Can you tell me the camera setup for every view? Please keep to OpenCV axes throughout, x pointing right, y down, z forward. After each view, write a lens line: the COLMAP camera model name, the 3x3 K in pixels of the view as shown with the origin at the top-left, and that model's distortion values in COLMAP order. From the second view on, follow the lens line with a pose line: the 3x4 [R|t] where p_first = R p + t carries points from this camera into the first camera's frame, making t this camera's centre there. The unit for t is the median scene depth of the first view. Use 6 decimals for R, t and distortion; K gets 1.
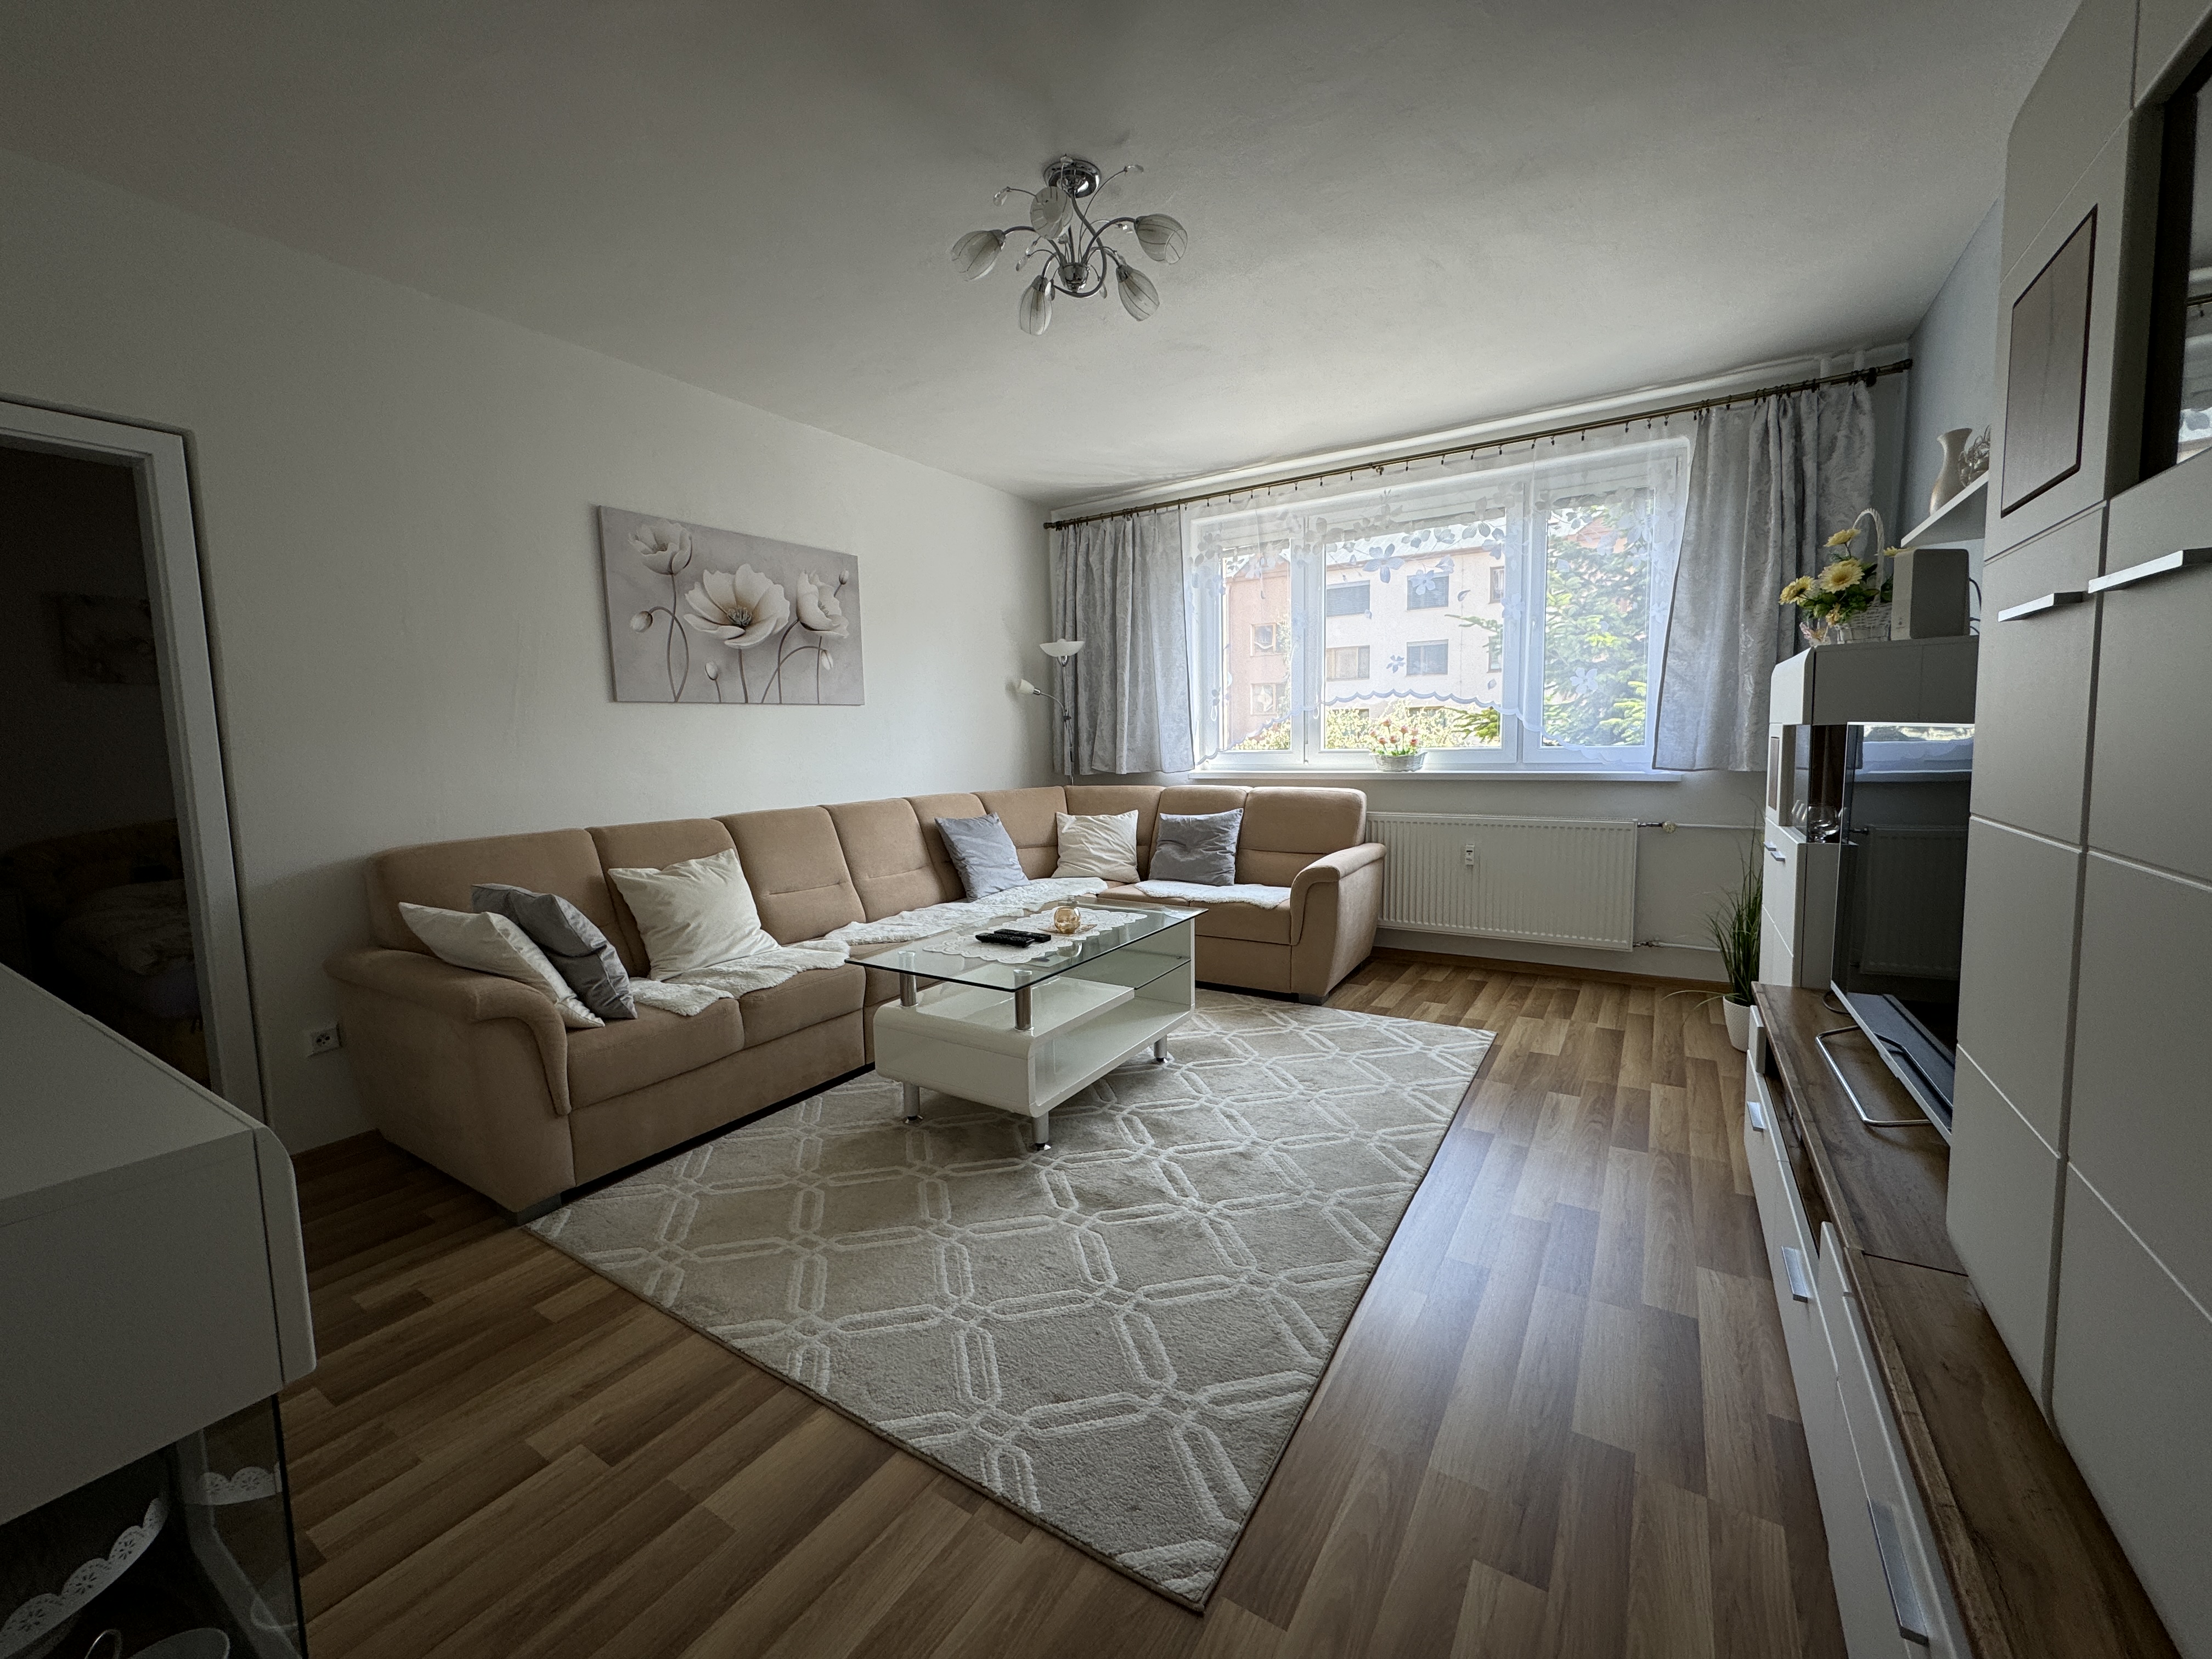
lens RADIAL K [[879.6, 0, 1109.1], [0, 879.6, 833.1], [0, 0, 1]] dist [0.001181, 0.000439]
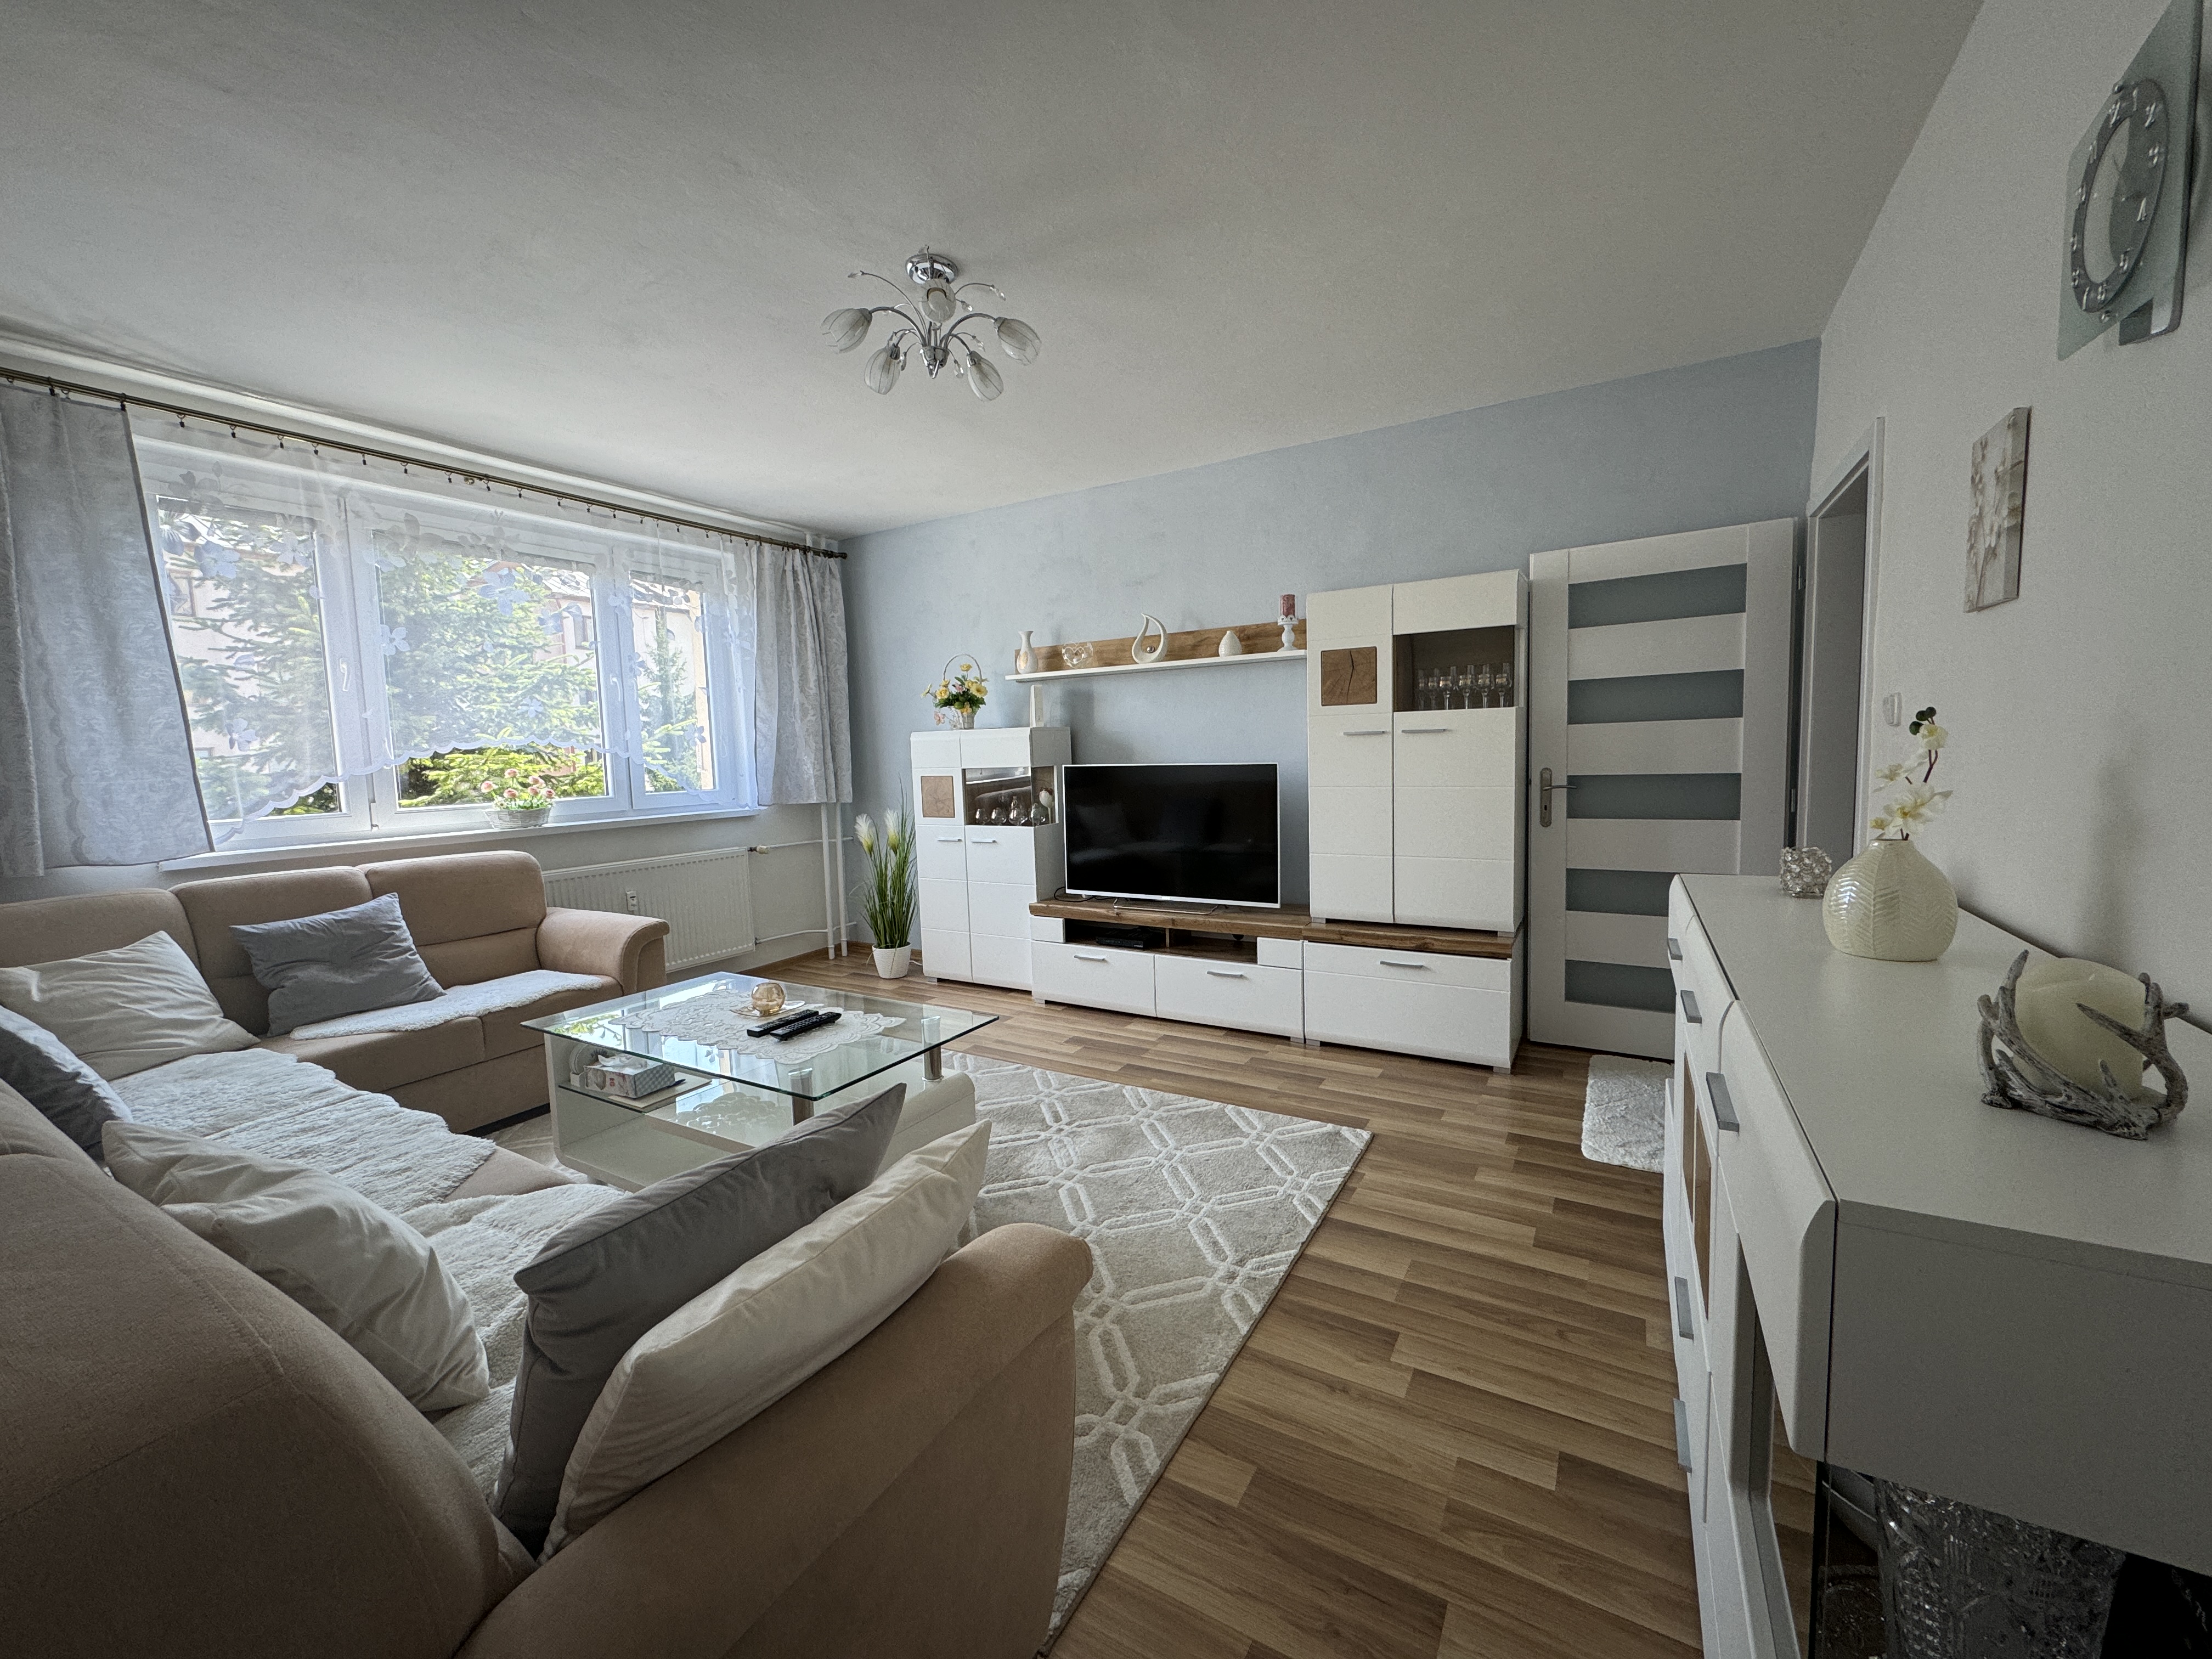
lens RADIAL K [[879.6, 0, 1109.1], [0, 879.6, 833.1], [0, 0, 1]] dist [0.001181, 0.000439]
pose [[-0.027868, -0.071639, 0.997041, -0.796374], [0.141370, 0.987121, 0.074877, -0.066422], [-0.989565, 0.143038, -0.017381, 0.601242]]
